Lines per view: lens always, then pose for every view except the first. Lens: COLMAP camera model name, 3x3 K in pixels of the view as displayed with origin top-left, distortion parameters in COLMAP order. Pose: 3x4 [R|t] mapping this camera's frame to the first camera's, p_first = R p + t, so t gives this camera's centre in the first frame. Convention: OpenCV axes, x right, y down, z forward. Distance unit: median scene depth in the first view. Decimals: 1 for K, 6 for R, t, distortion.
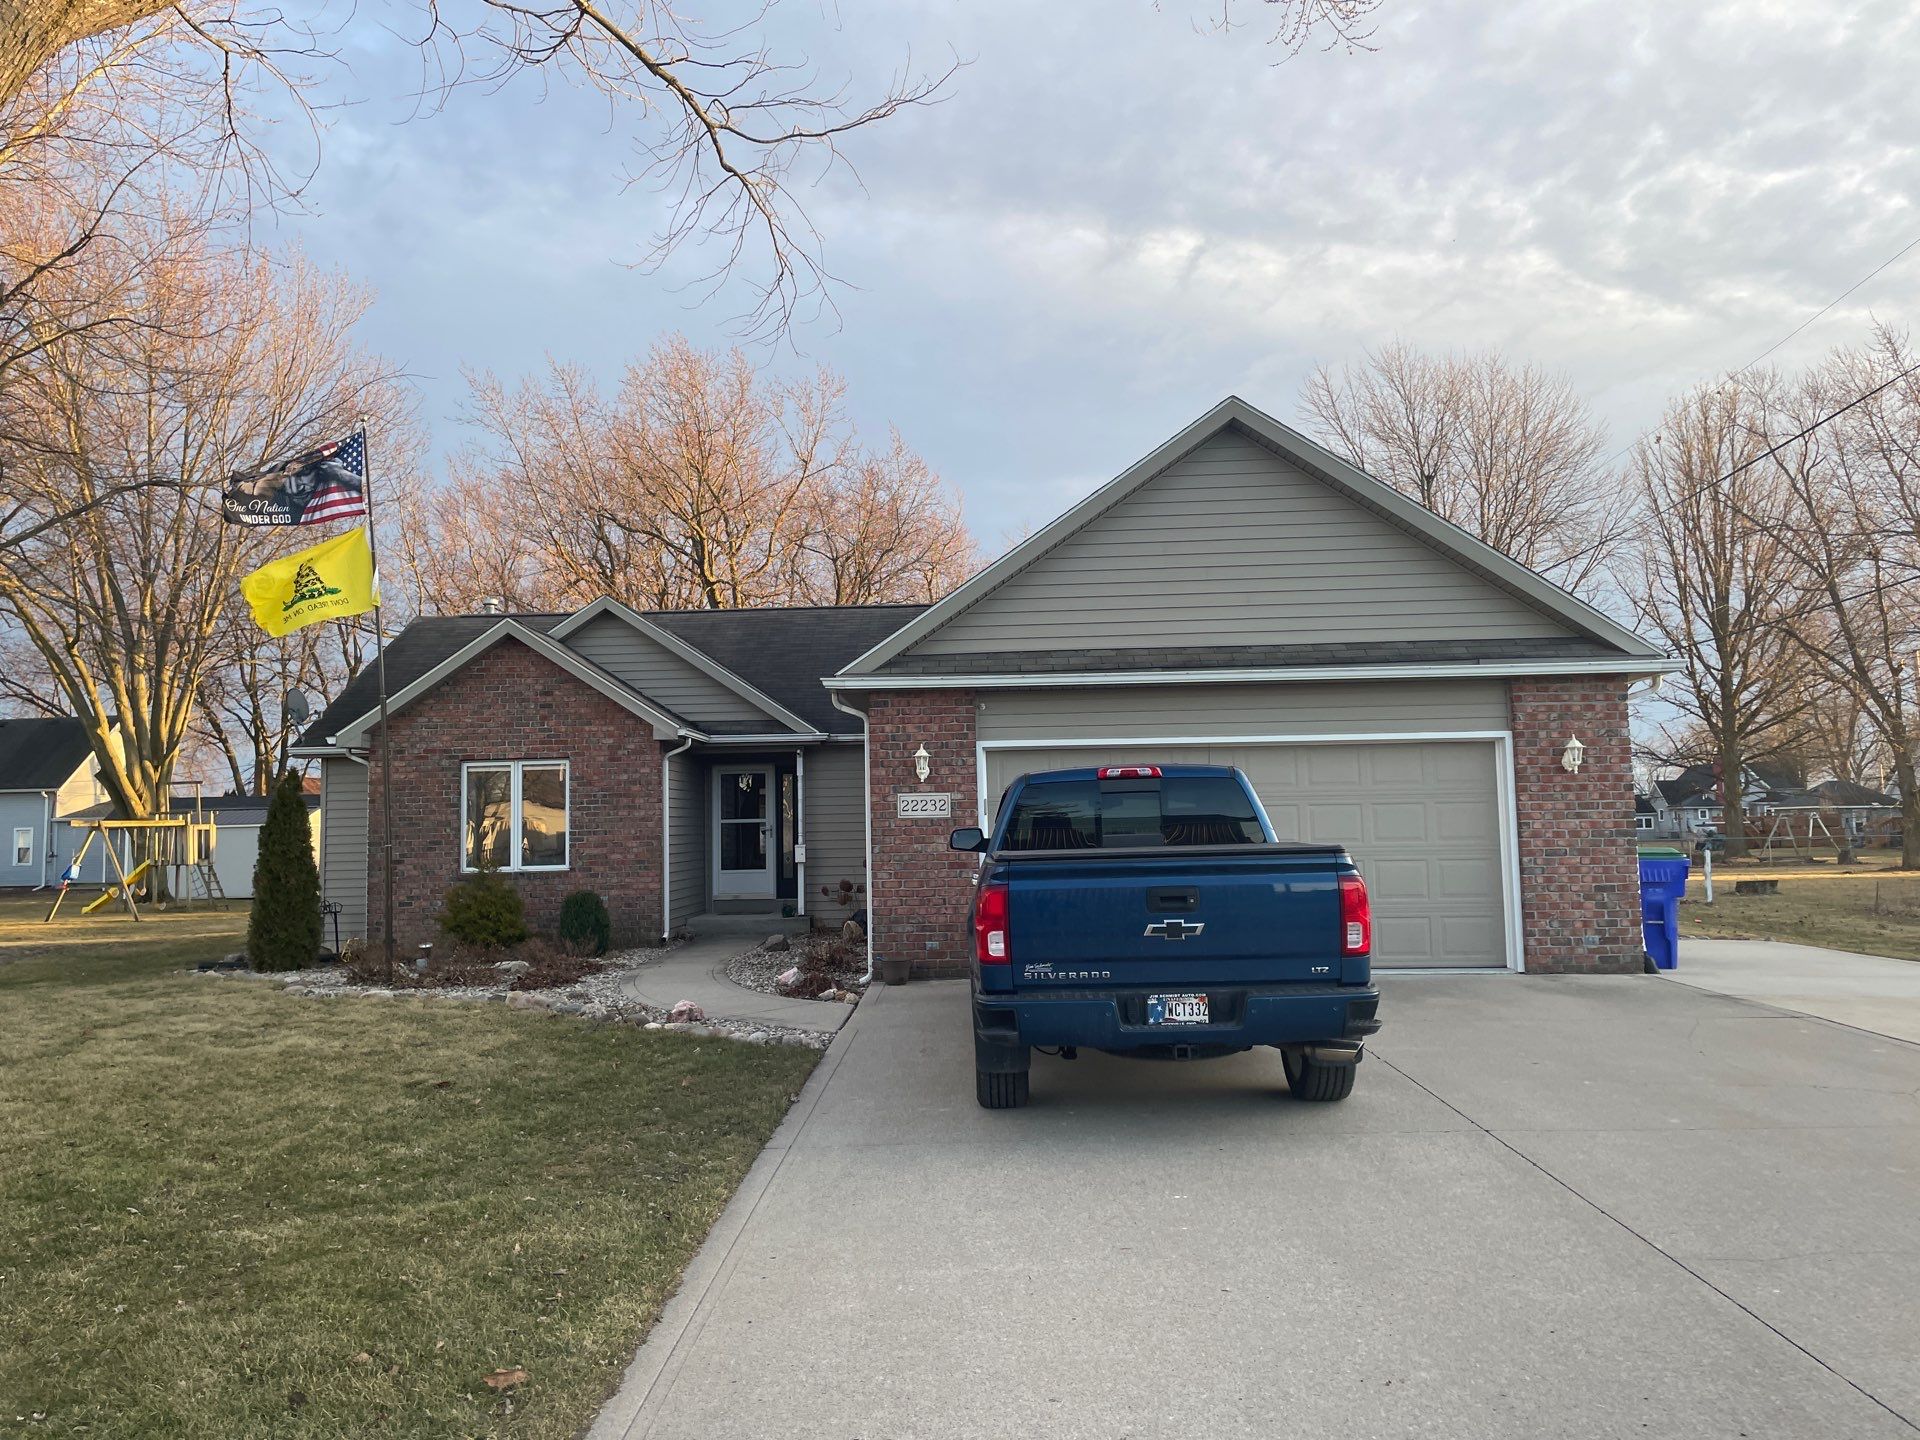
lens RADIAL K [[1496.4, 0, 960.0], [0, 1496.4, 720.0], [0, 0, 1]] dist [0.085017, 0.001567]
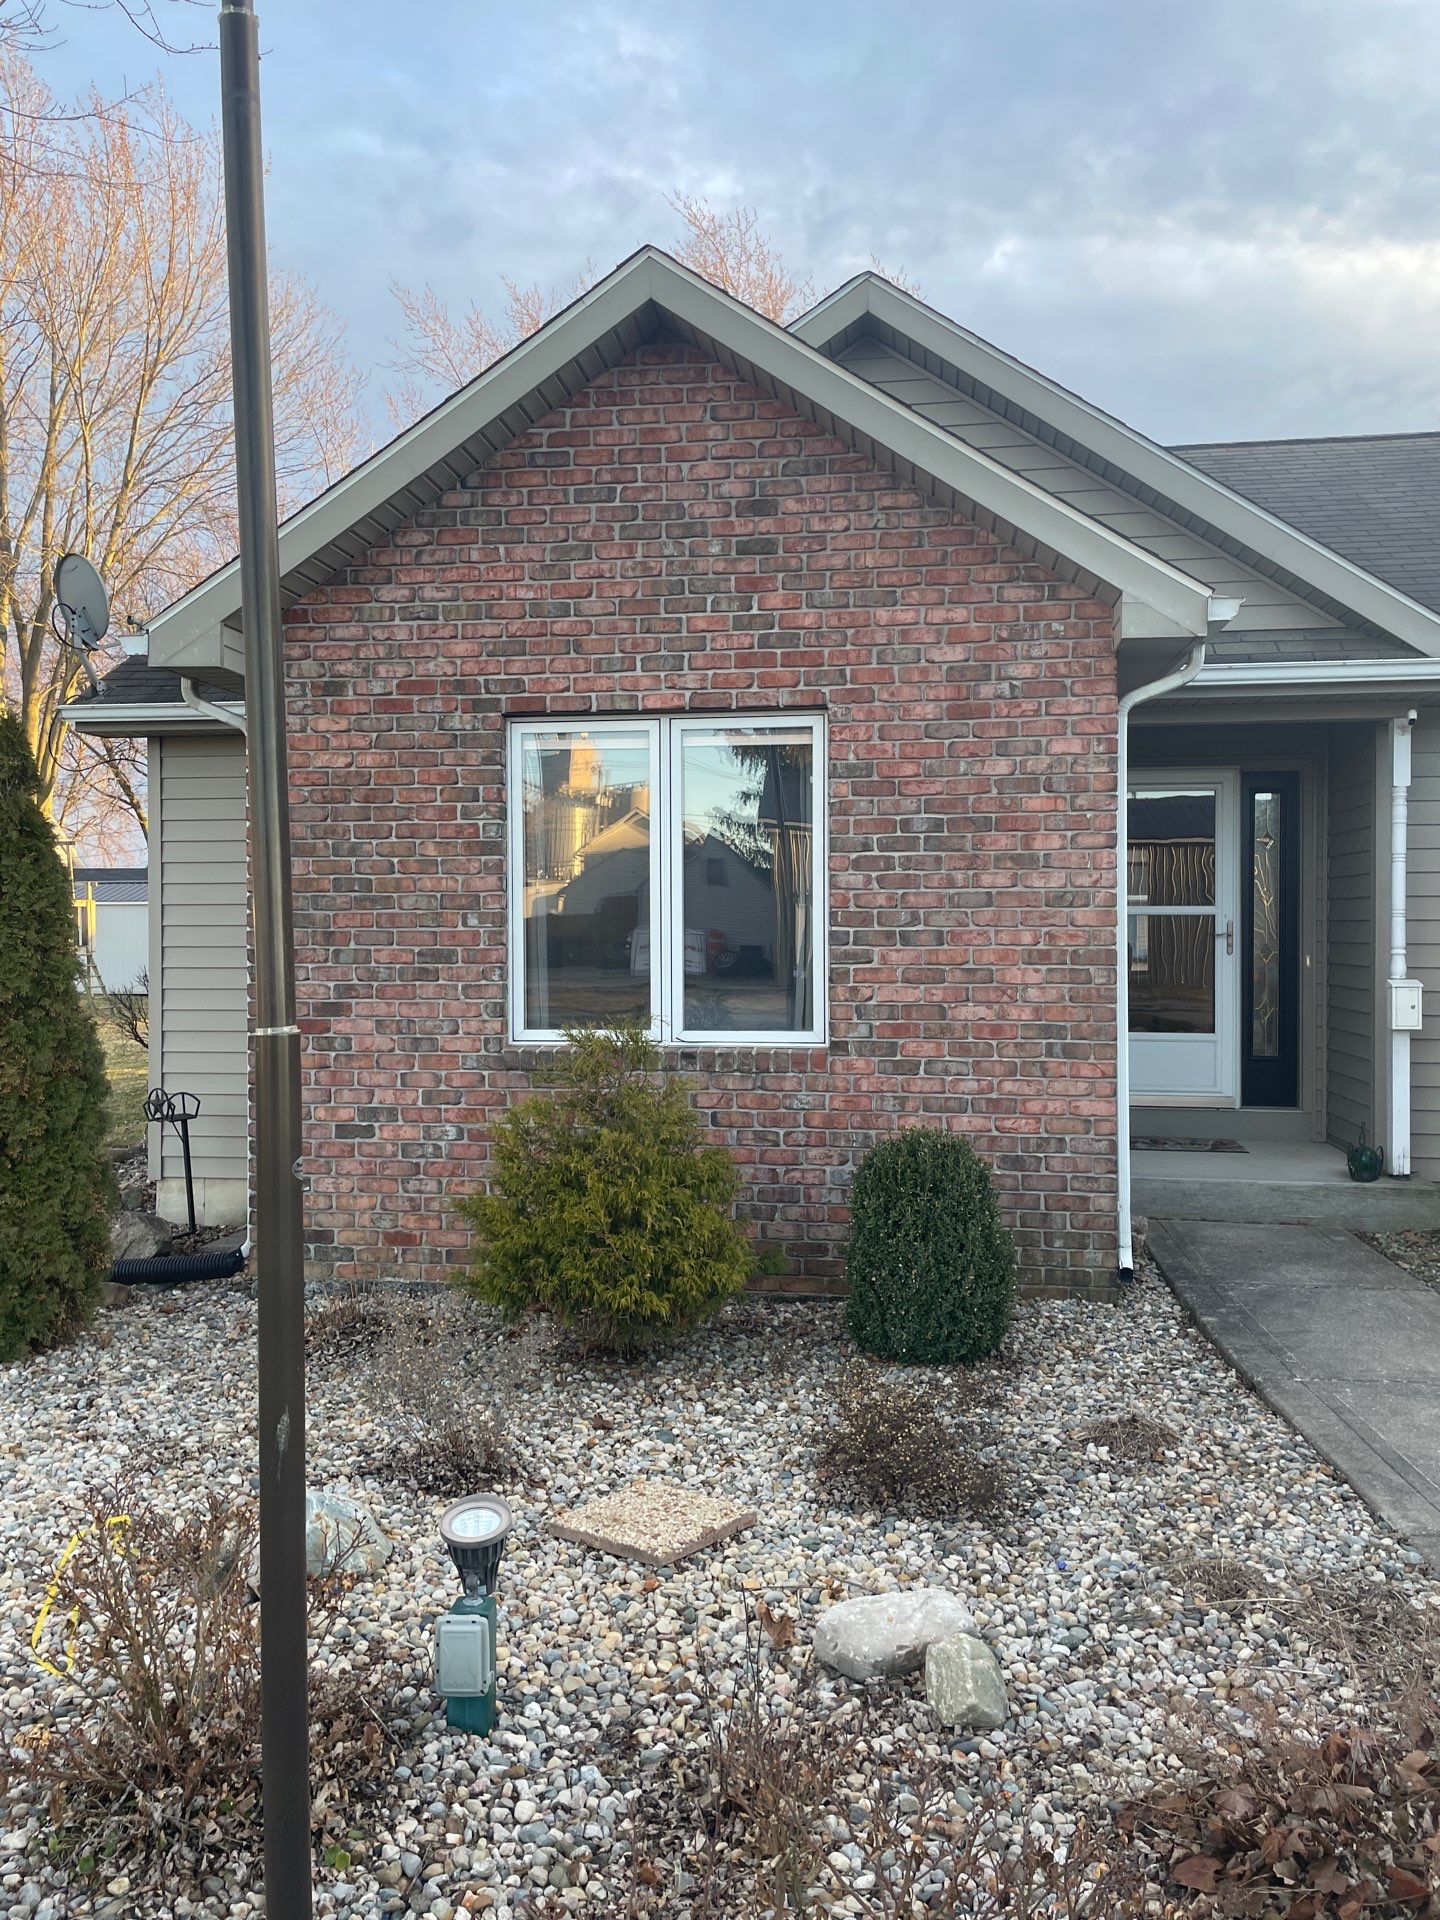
lens RADIAL K [[1496.4, 0, 720.0], [0, 1496.4, 960.0], [0, 0, 1]] dist [0.085017, 0.001567]
pose [[0.995148, 0.021460, -0.096018, -0.250475], [-0.011742, 0.994852, 0.100659, 0.047151], [0.097684, -0.099043, 0.990277, 0.669930]]
